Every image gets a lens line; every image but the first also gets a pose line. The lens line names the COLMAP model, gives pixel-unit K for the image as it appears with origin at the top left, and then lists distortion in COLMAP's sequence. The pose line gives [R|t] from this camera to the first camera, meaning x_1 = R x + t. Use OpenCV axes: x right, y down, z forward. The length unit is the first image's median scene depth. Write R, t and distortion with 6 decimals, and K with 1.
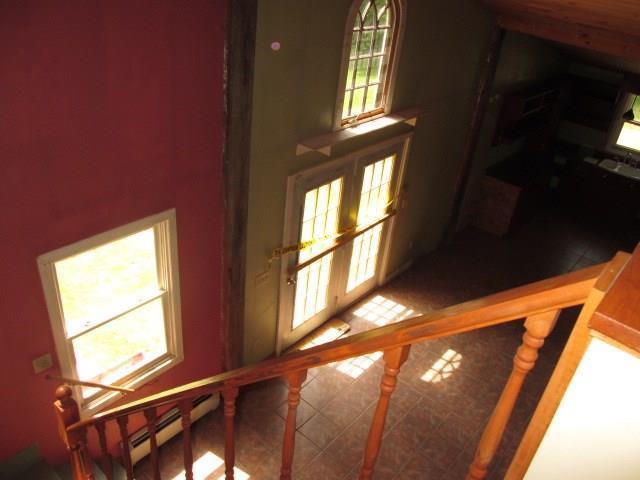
lens RADIAL K [[529.6, 0, 319.0], [0, 529.6, 237.0], [0, 0, 1]] dist [-0.021805, -0.014749]
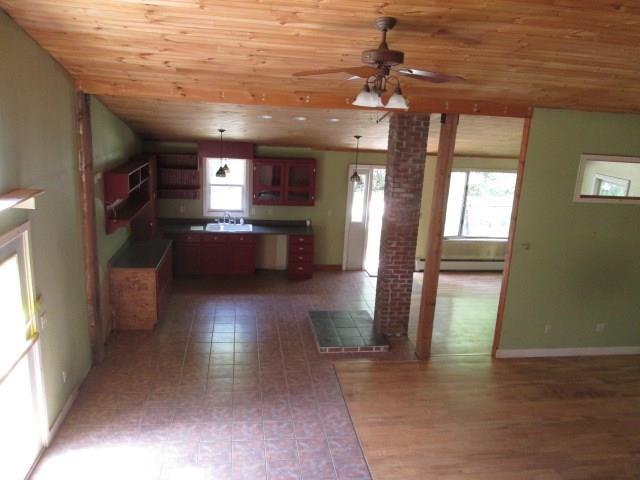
lens RADIAL K [[529.6, 0, 318.0], [0, 529.6, 239.0], [0, 0, 1]] dist [-0.021805, -0.014749]
pose [[0.659718, -0.249712, 0.708813, -0.064025], [0.396453, 0.916903, -0.045971, 0.013699], [-0.638434, 0.311339, 0.703896, 0.179874]]
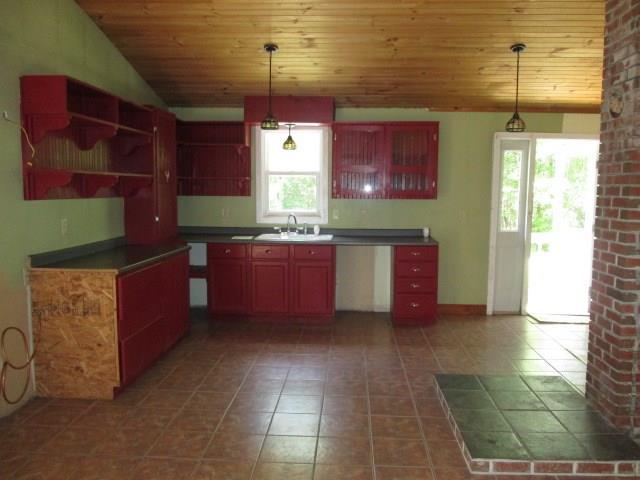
lens RADIAL K [[529.6, 0, 321.7], [0, 529.6, 238.5], [0, 0, 1]] dist [-0.021805, -0.014749]
pose [[0.790330, -0.148455, 0.594423, 0.272015], [0.372605, 0.886625, -0.273974, 0.073239], [-0.486358, 0.438015, 0.756042, 0.596232]]
